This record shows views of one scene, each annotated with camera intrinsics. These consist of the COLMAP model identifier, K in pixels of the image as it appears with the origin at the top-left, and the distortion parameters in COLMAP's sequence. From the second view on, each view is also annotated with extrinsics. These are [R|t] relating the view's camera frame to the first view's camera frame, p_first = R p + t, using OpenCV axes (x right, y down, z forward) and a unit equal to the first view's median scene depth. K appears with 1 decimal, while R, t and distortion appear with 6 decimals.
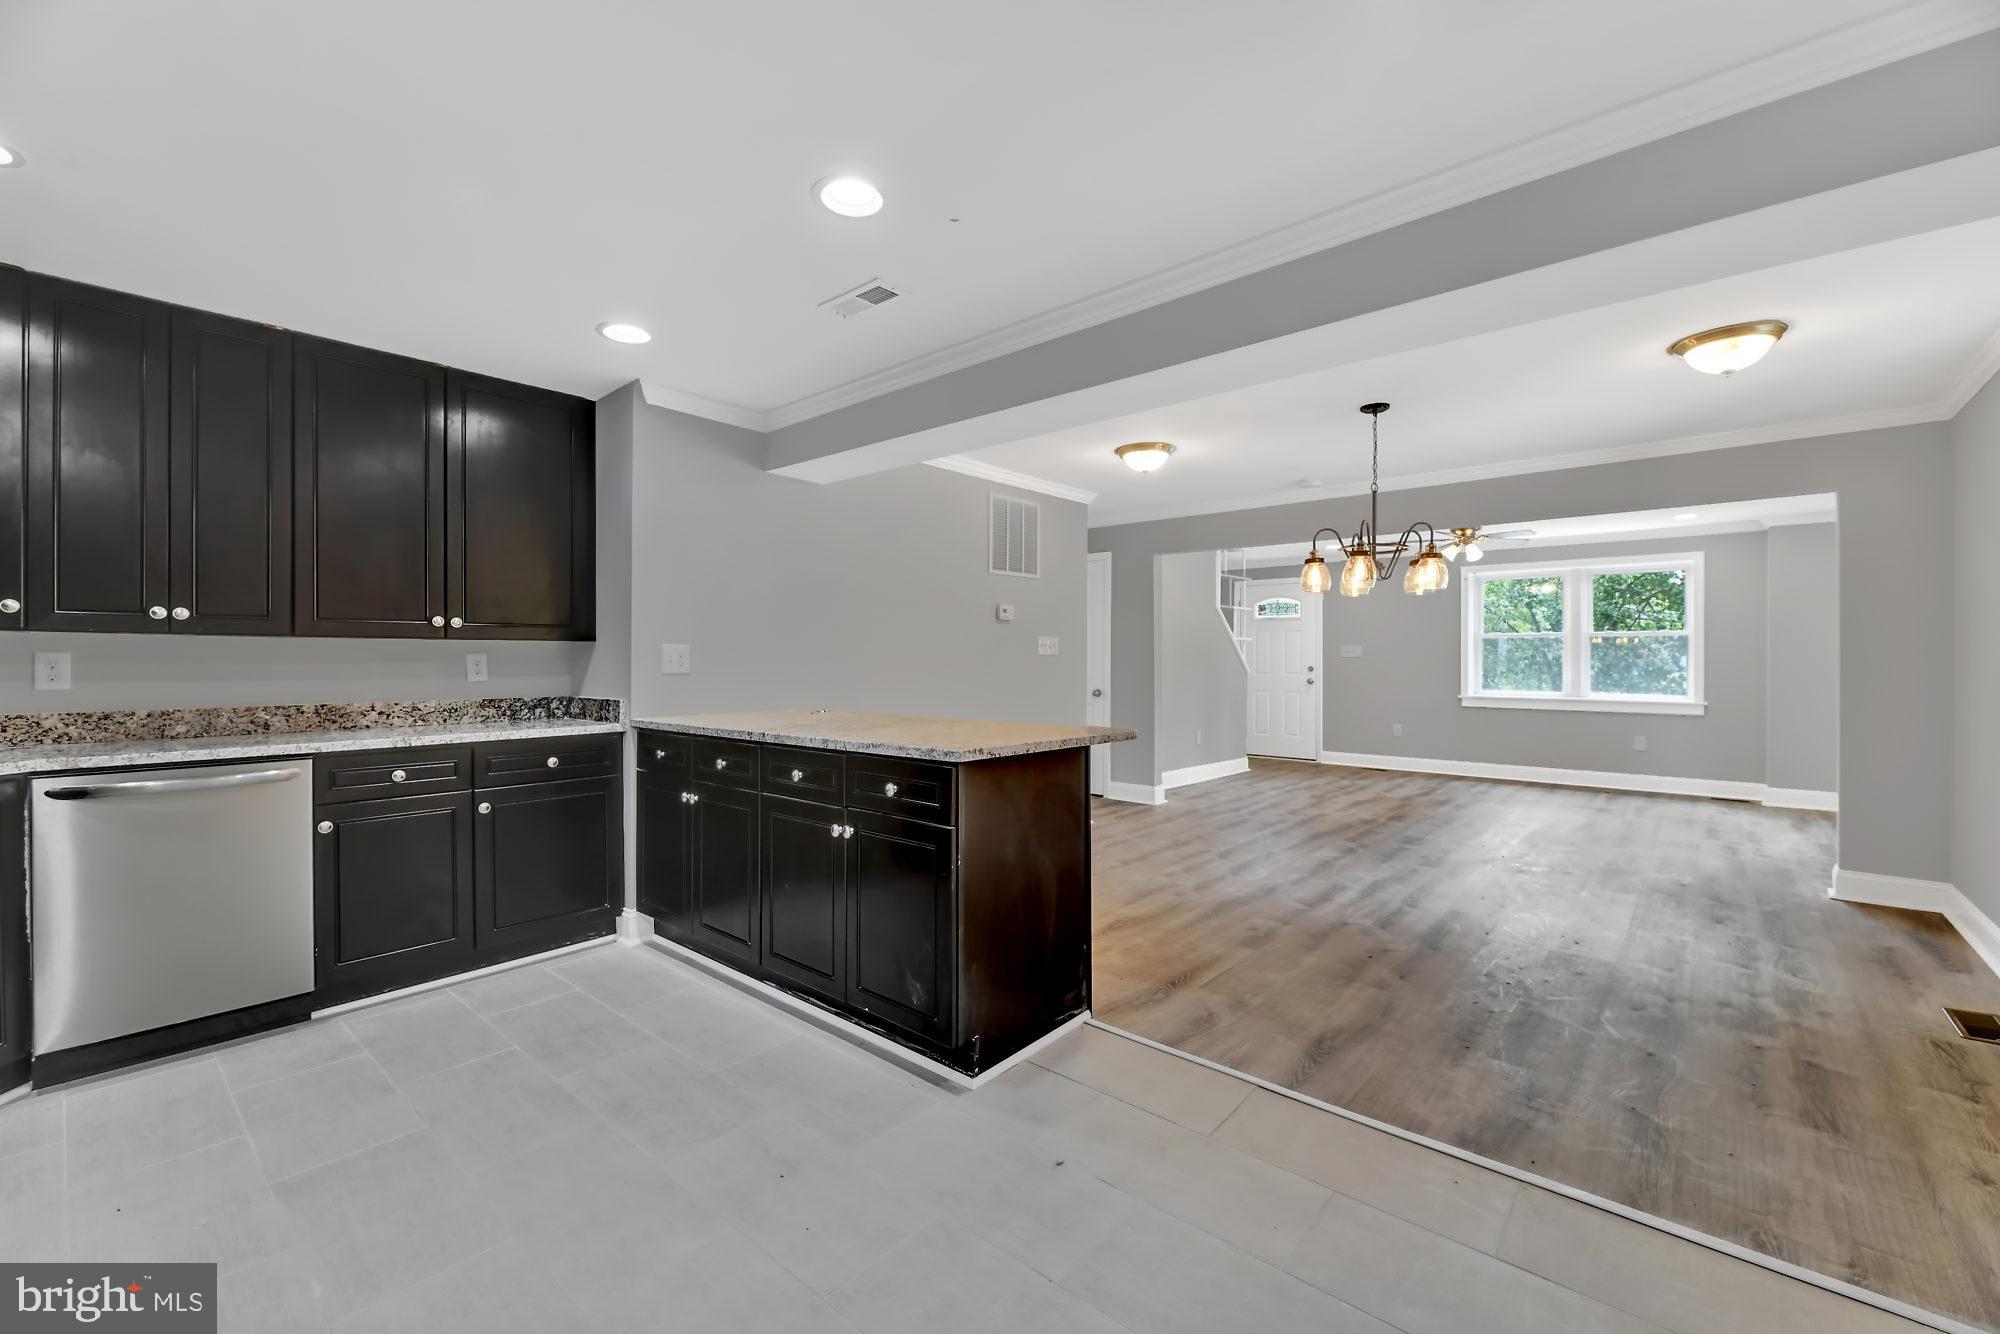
lens RADIAL K [[816.8, 0, 1001.7], [0, 816.8, 658.8], [0, 0, 1]] dist [-0.001181, -0.000568]
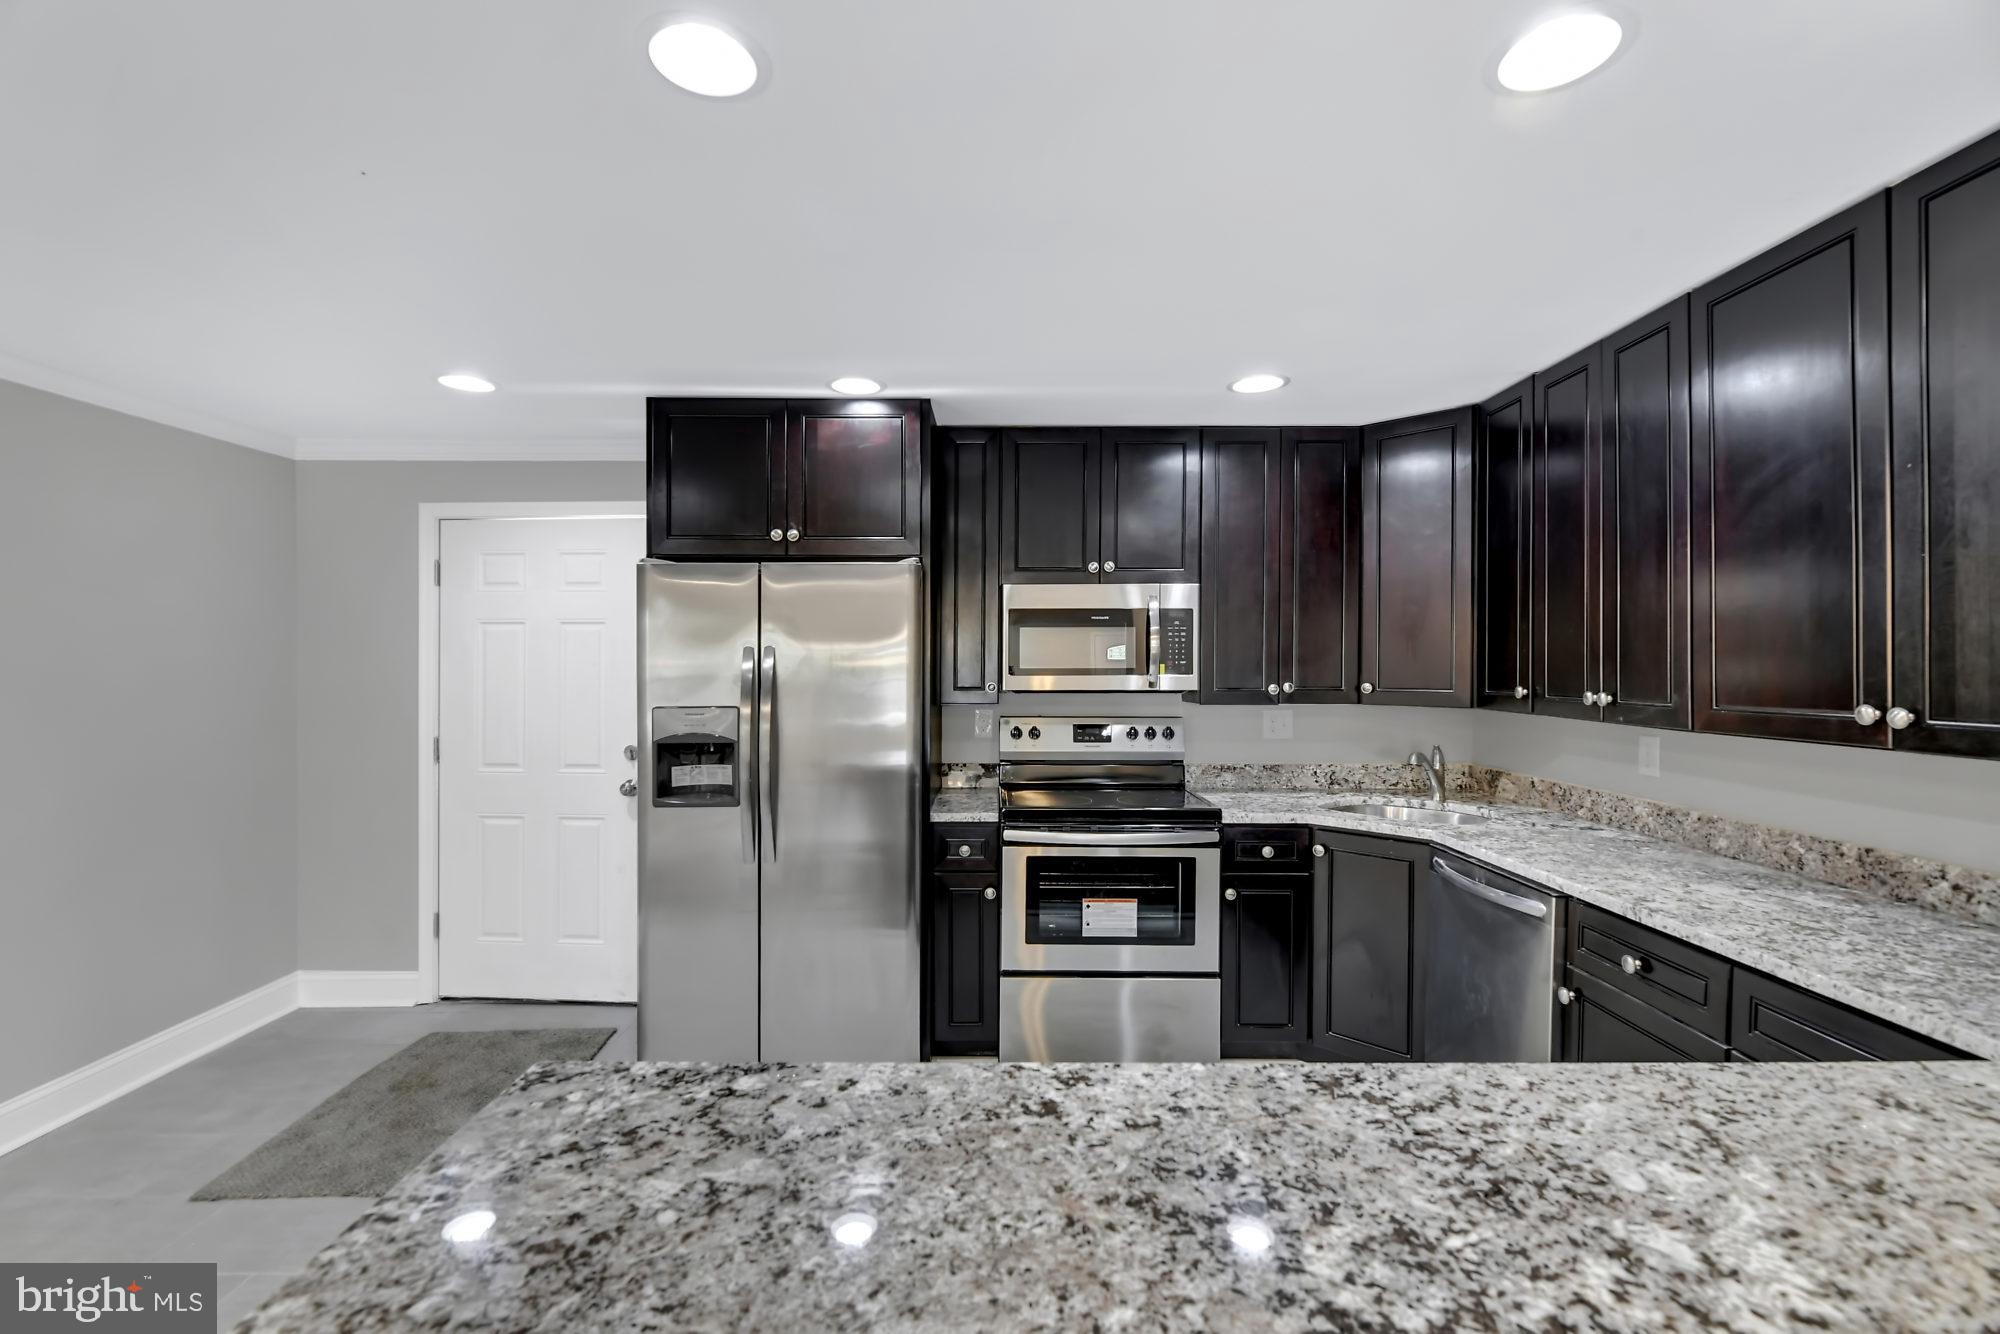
lens RADIAL K [[852.9, 0, 992.8], [0, 852.9, 675.2], [0, 0, 1]] dist [0.001634, -0.000382]
pose [[-0.756410, 0.011255, -0.654001, 0.045745], [0.002866, 0.999899, 0.013894, -0.076273], [0.654092, 0.008636, -0.756366, 1.011526]]
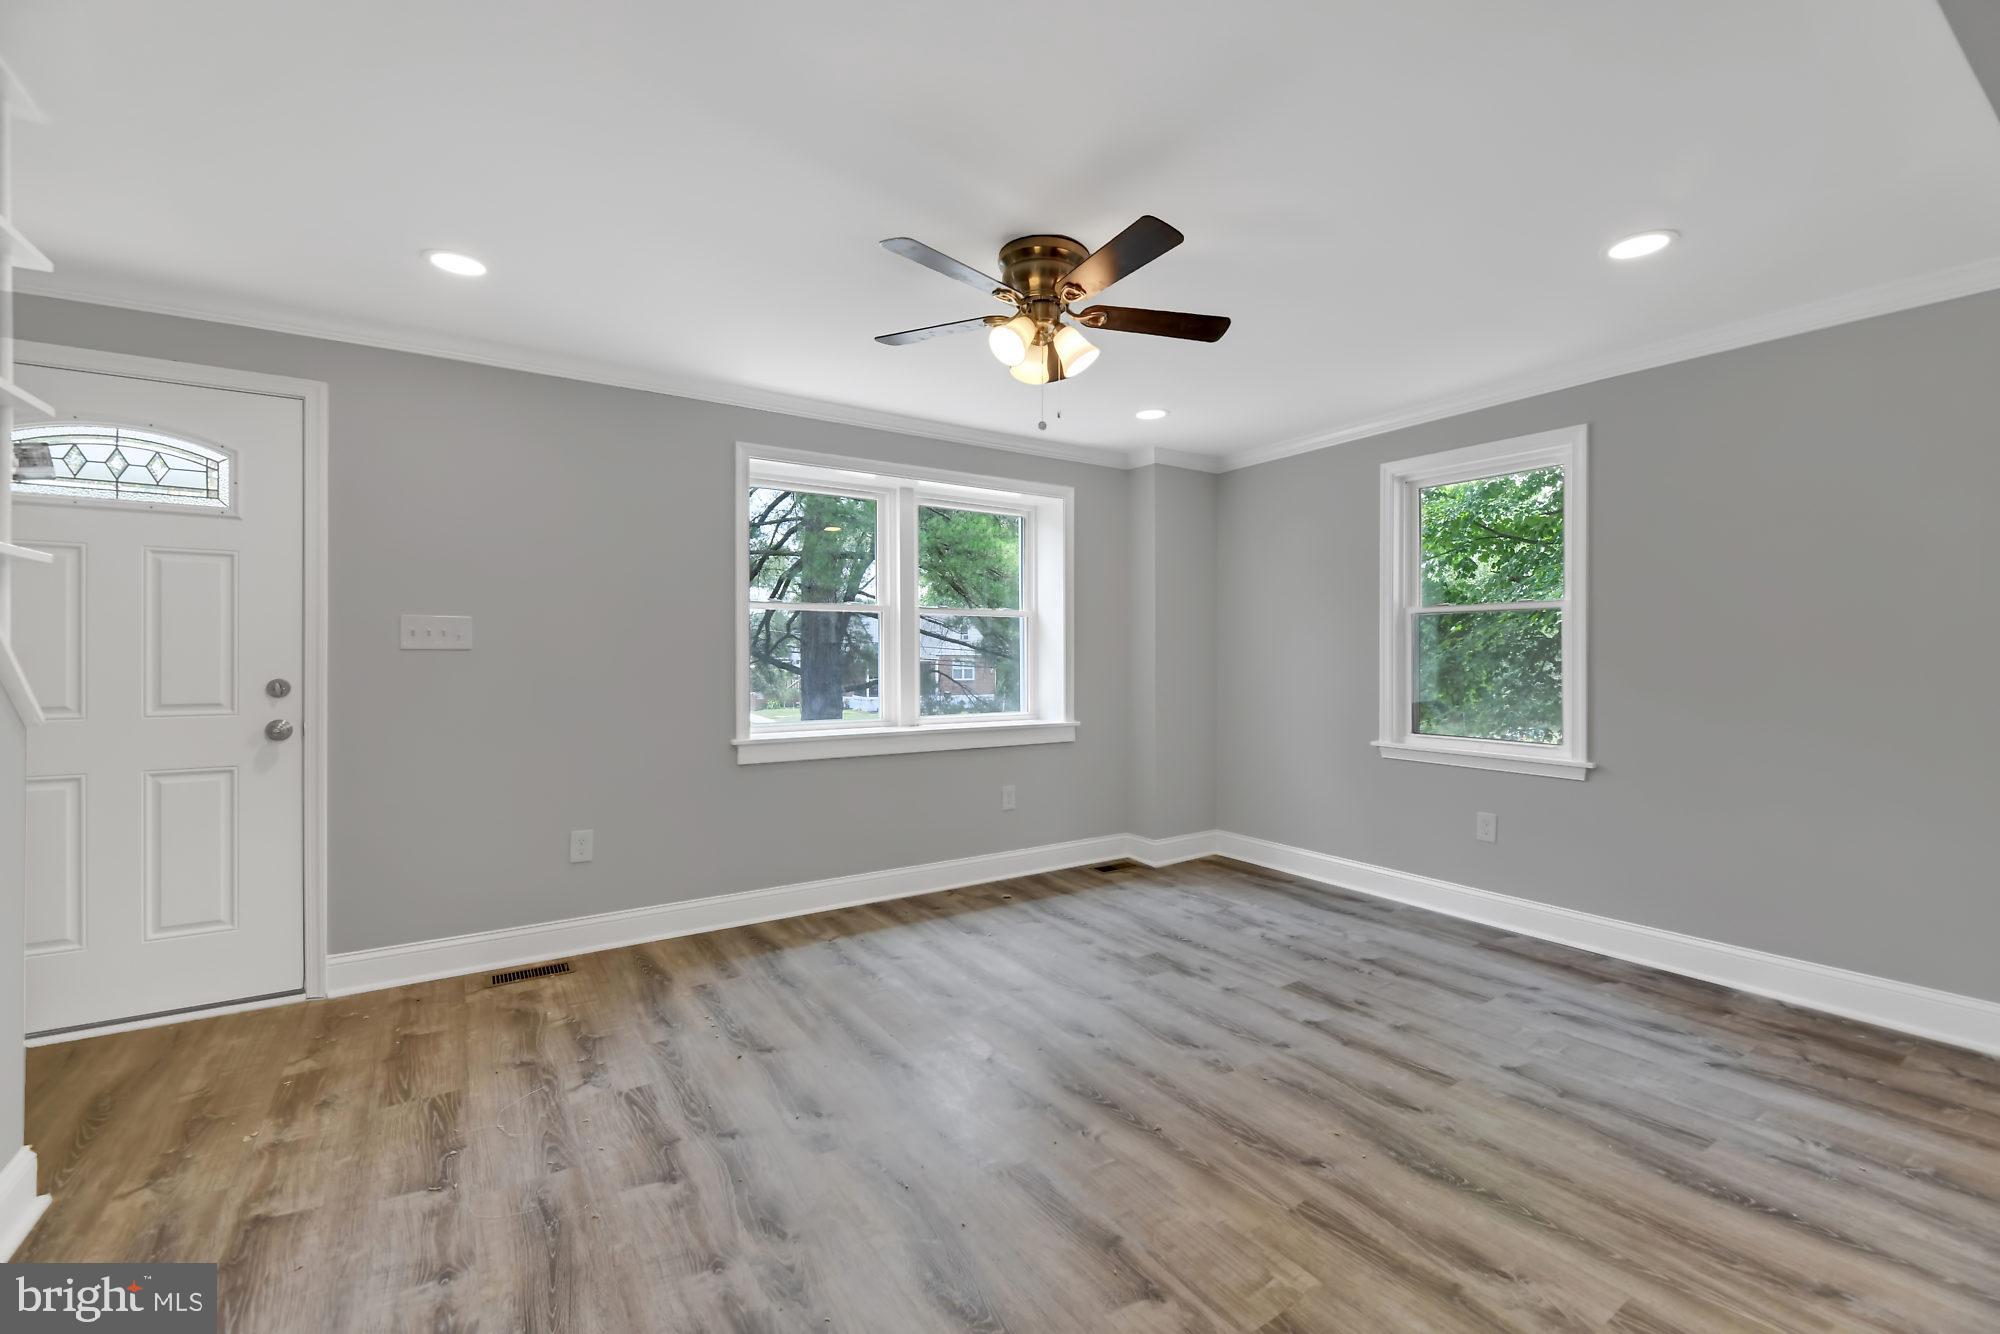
lens RADIAL K [[837.6, 0, 1008.9], [0, 837.6, 655.8], [0, 0, 1]] dist [0.000909, -0.000398]
pose [[0.264153, -0.001582, 0.964479, 0.445506], [-0.000779, 0.999998, 0.001854, -0.000875], [-0.964480, -0.001241, 0.264151, 1.904732]]
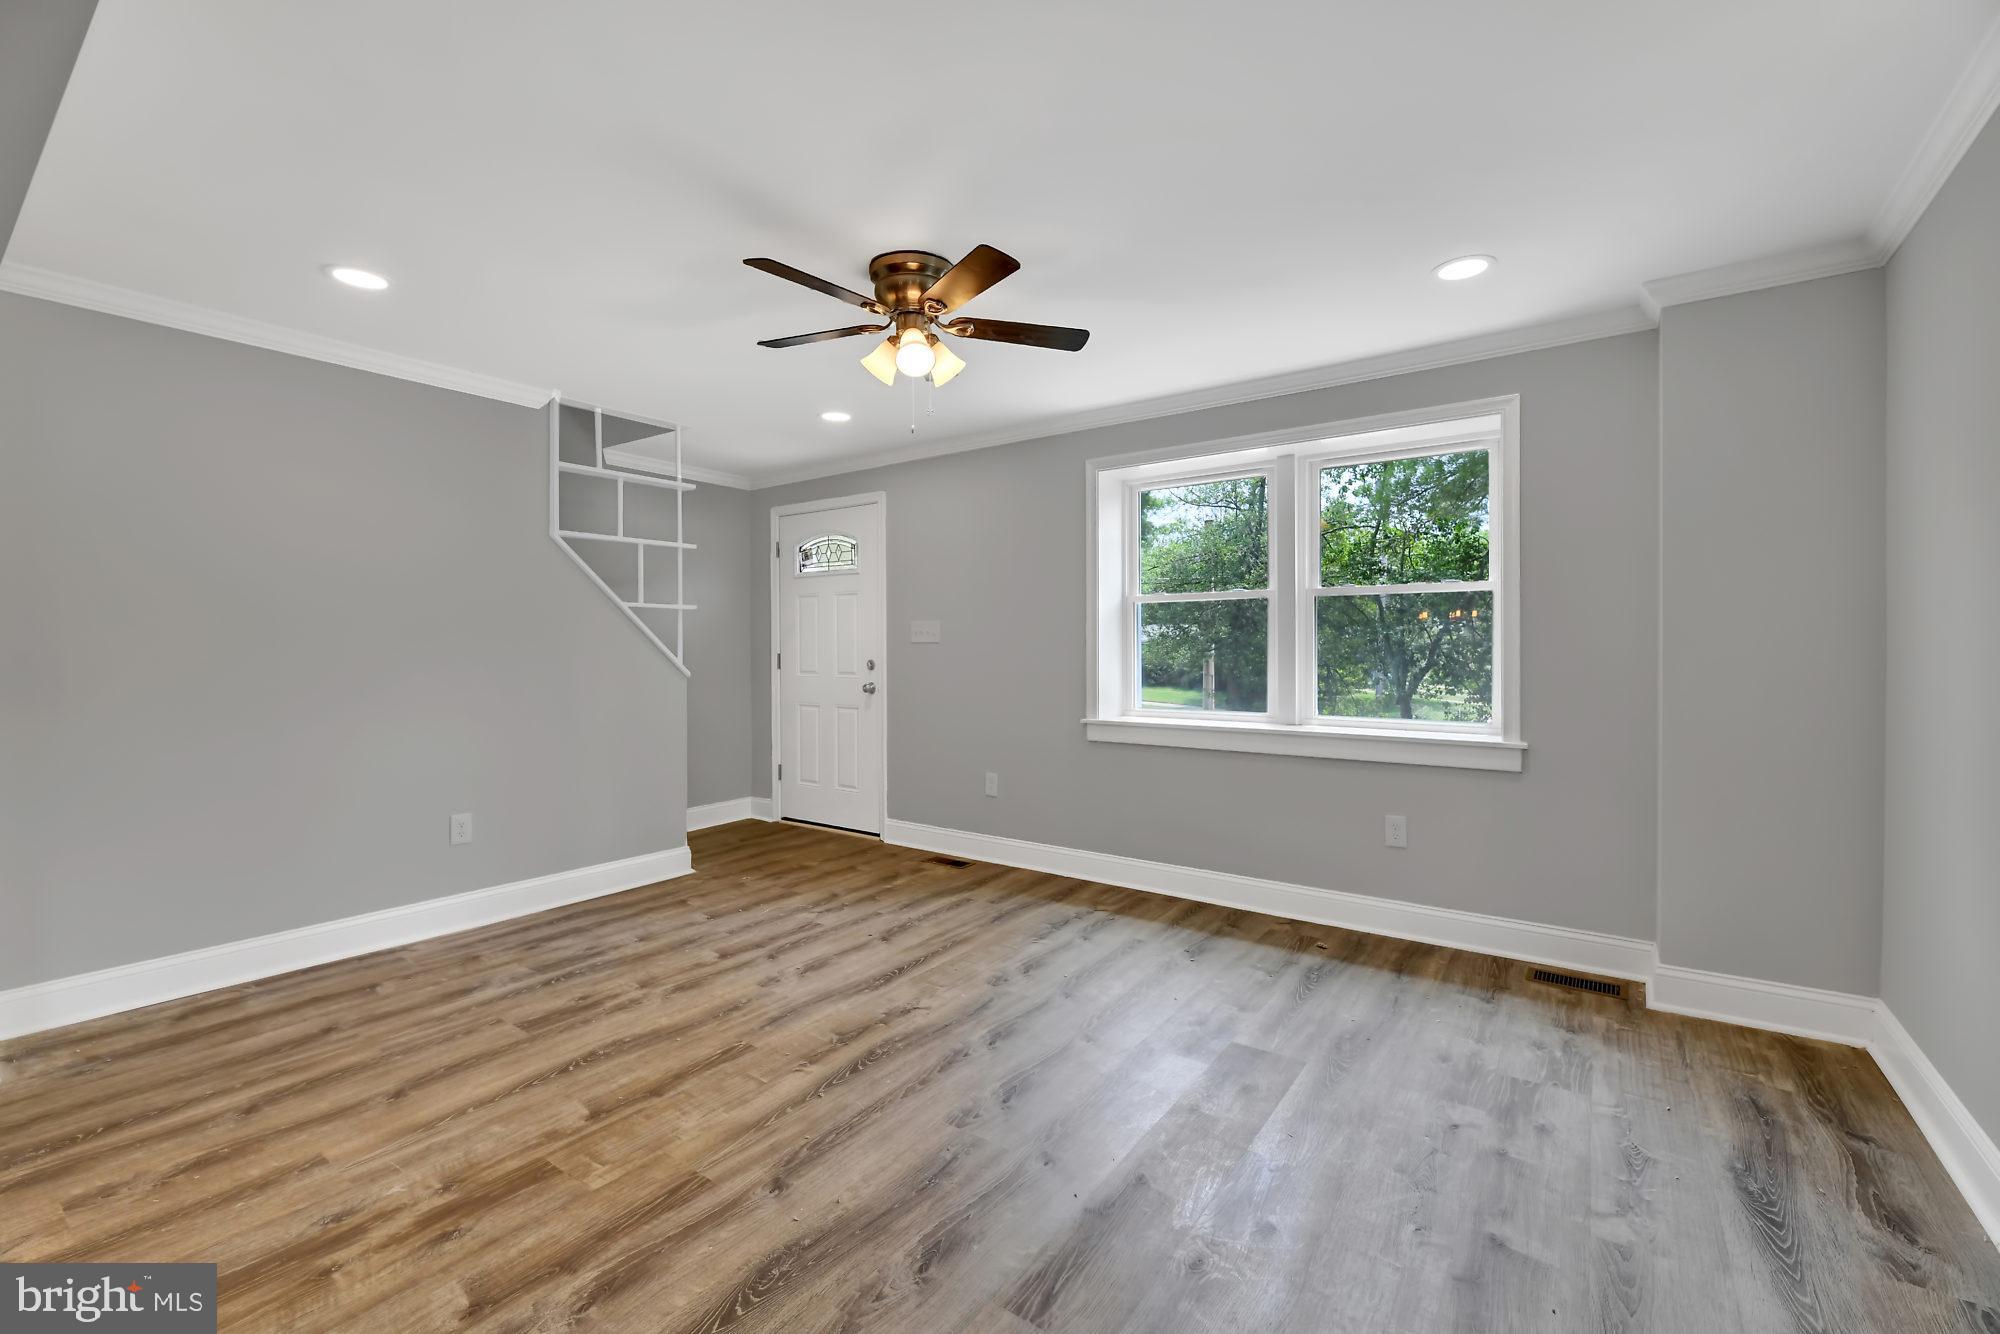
lens RADIAL K [[837.6, 0, 1008.9], [0, 837.6, 655.8], [0, 0, 1]] dist [0.000909, -0.000398]
pose [[0.995549, -0.005990, 0.094051, 1.195888], [0.004920, 0.999920, 0.011612, 0.000587], [-0.094113, -0.011098, 0.995500, 1.270631]]
